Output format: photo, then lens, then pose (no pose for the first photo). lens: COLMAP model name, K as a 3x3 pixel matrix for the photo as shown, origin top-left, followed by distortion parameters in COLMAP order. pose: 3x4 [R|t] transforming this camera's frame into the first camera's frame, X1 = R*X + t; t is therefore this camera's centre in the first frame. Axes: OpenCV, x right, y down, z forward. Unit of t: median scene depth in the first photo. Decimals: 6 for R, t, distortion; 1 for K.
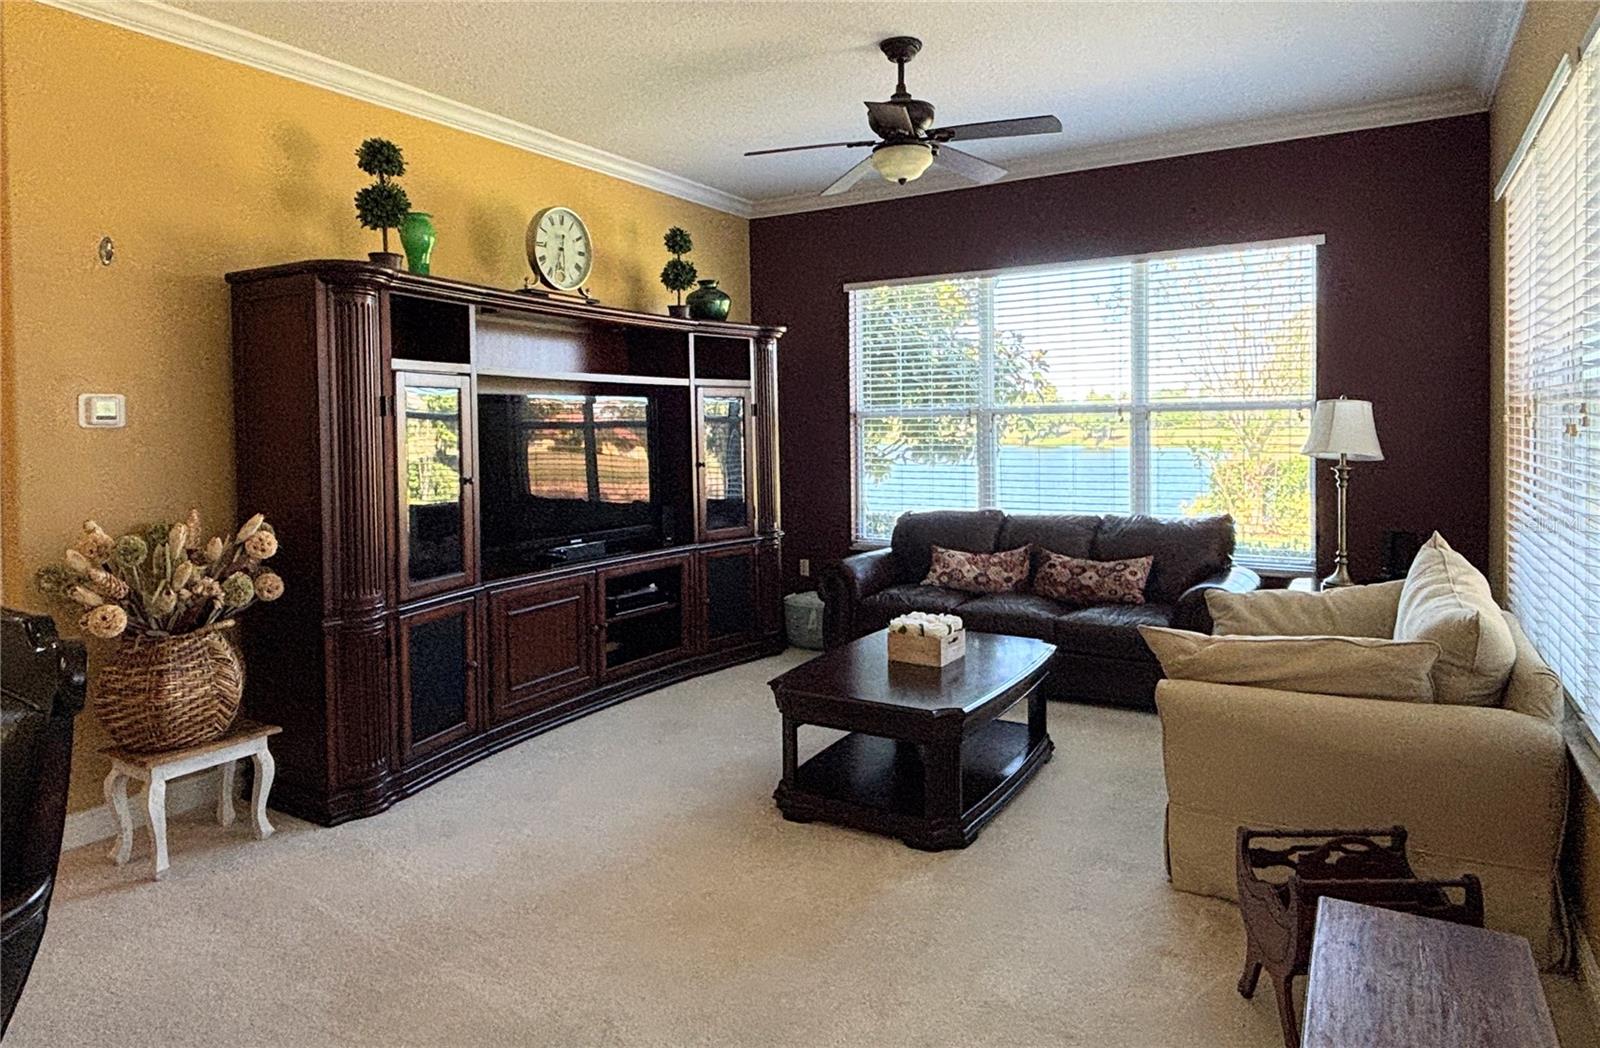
lens RADIAL K [[952.3, 0, 797.8], [0, 952.3, 451.4], [0, 0, 1]] dist [-0.001650, -0.000276]
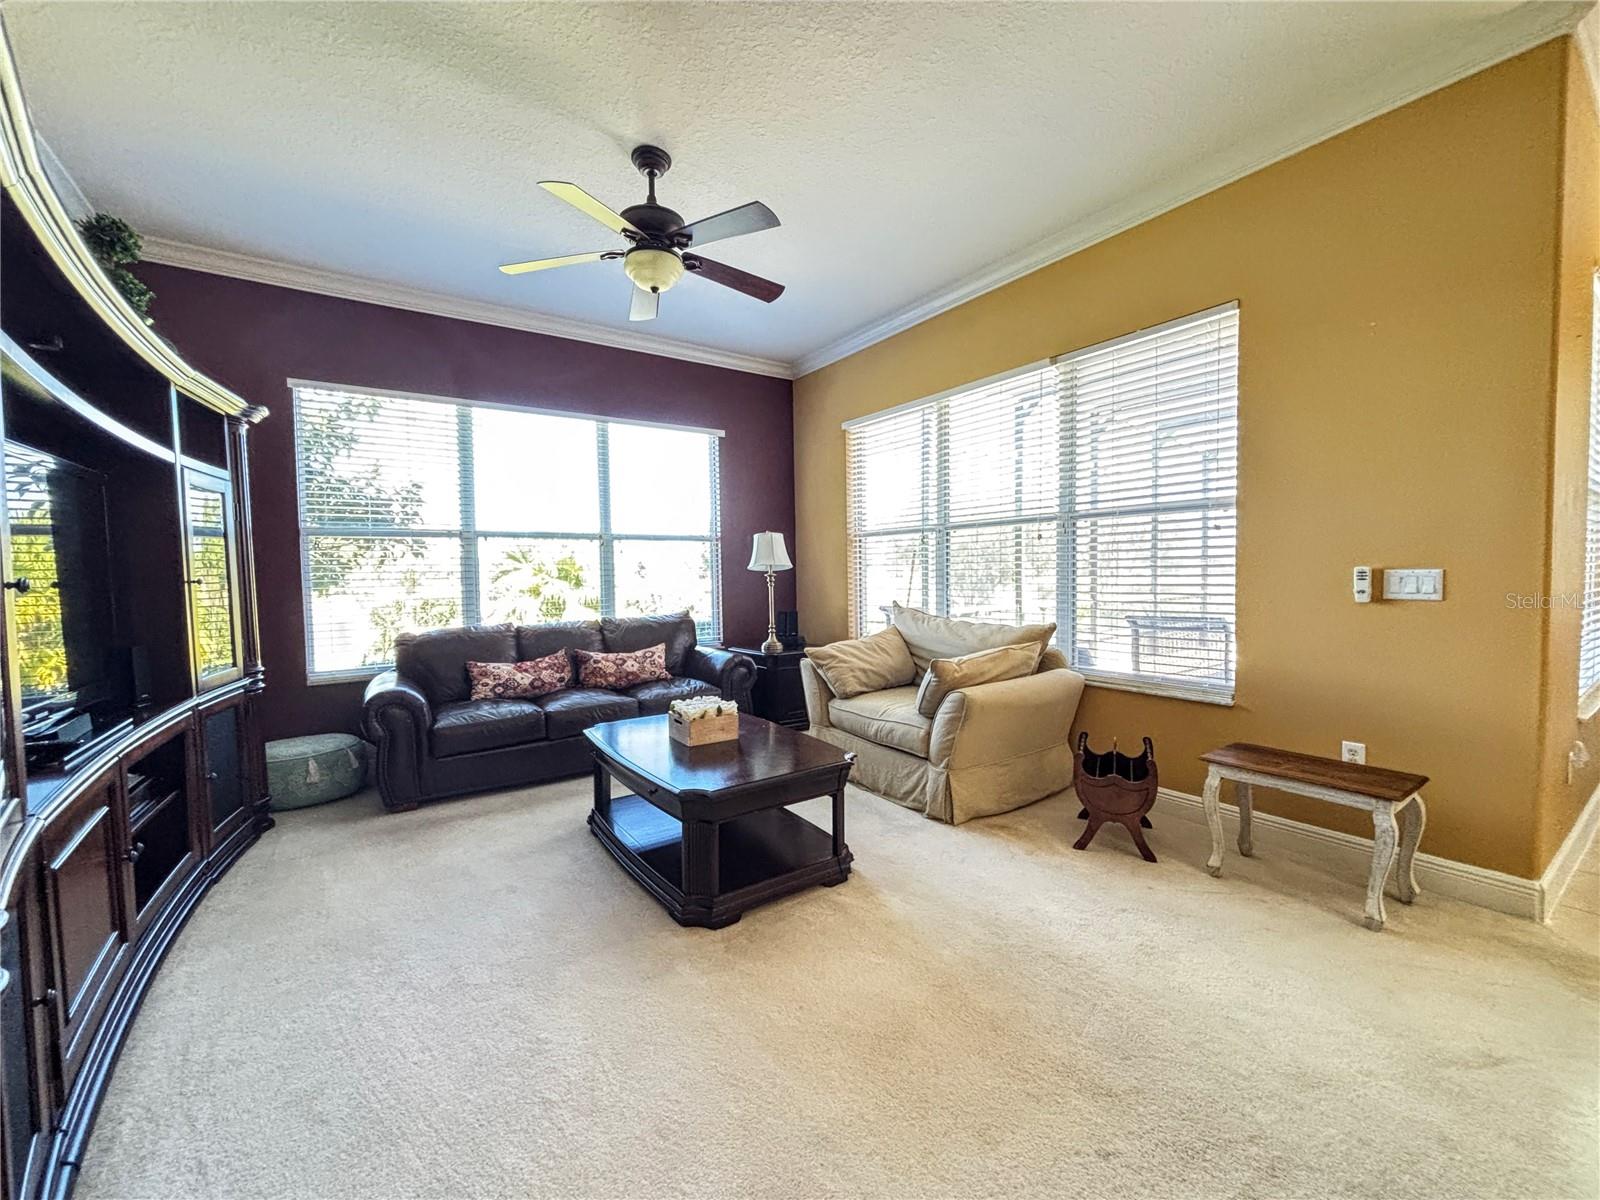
lens RADIAL K [[638.5, 0, 797.3], [0, 638.5, 595.9], [0, 0, 1]] dist [0.000874, 0.000079]
pose [[0.406533, -0.029643, 0.913155, -0.353289], [0.032532, 0.999309, 0.017957, 0.030229], [-0.913057, 0.022406, 0.407217, 0.426713]]
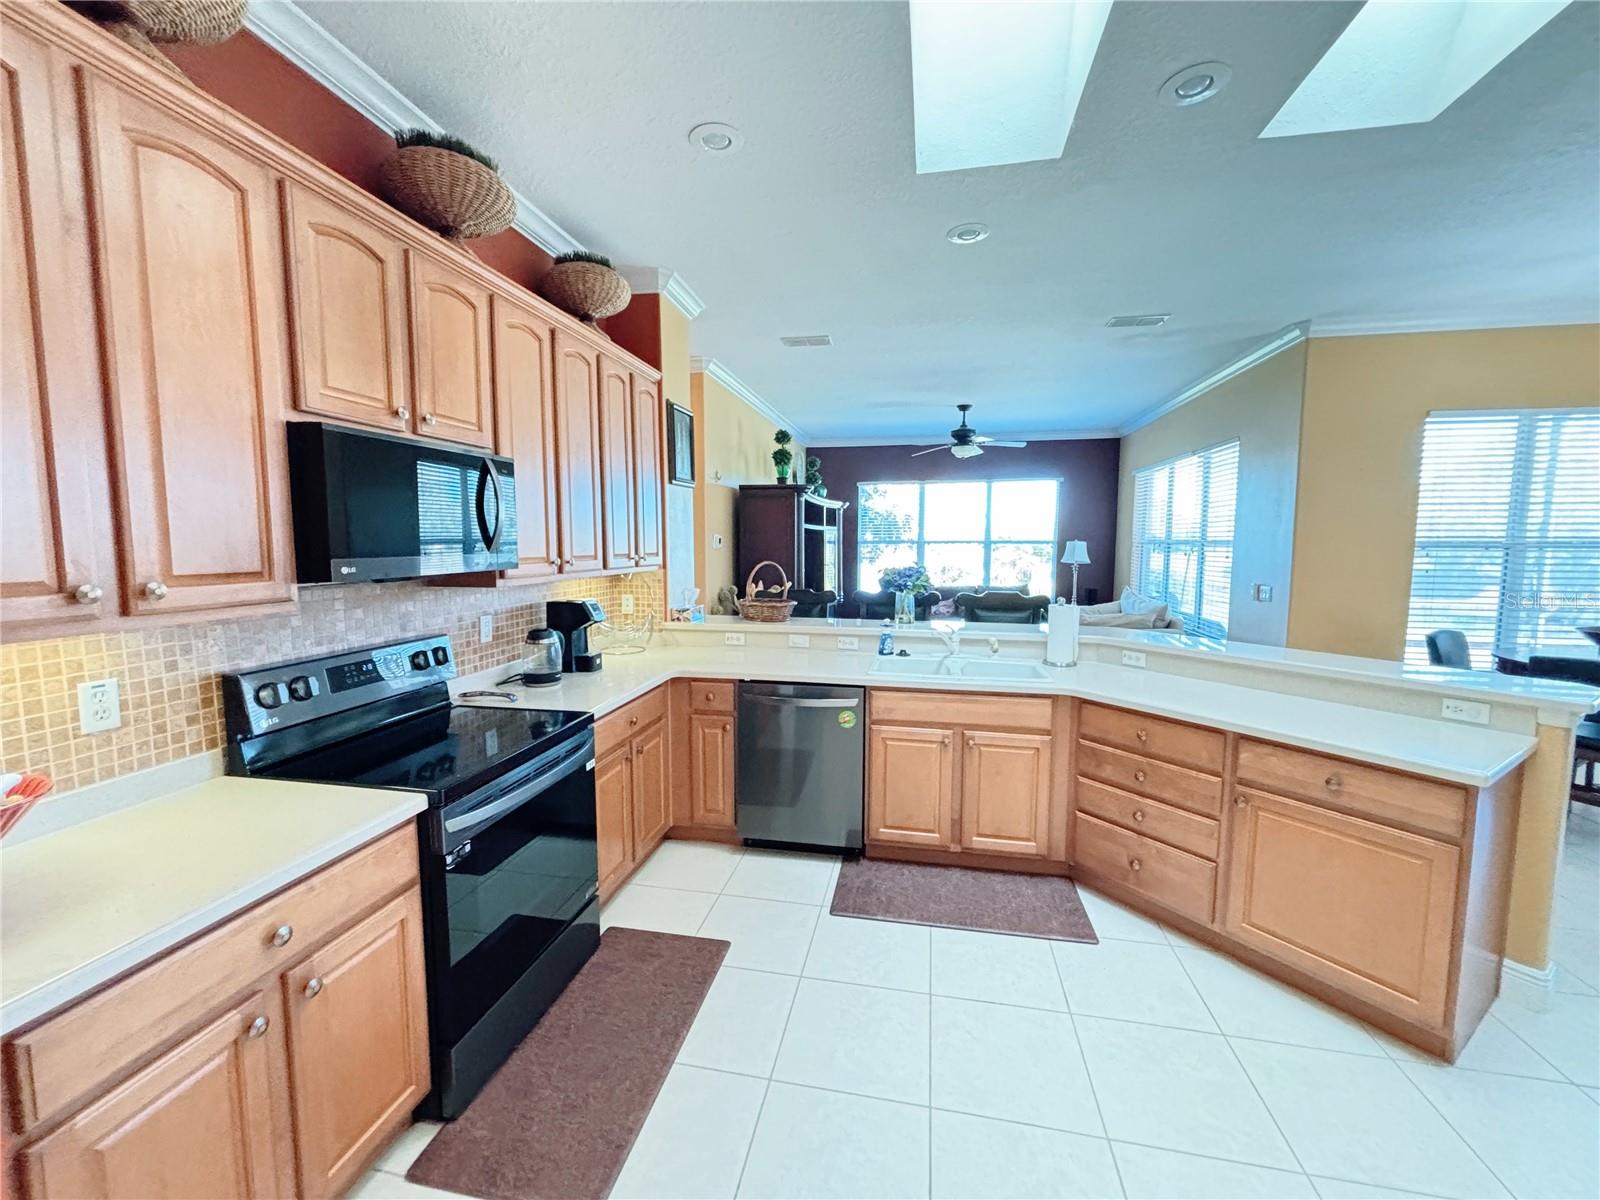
lens RADIAL K [[645.8, 0, 791.4], [0, 645.8, 597.1], [0, 0, 1]] dist [0.000633, 0.000192]
pose [[0.943858, -0.013633, 0.330069, -0.702656], [-0.007069, 0.998086, 0.061437, -0.001760], [-0.330275, -0.060321, 0.941955, -0.424600]]
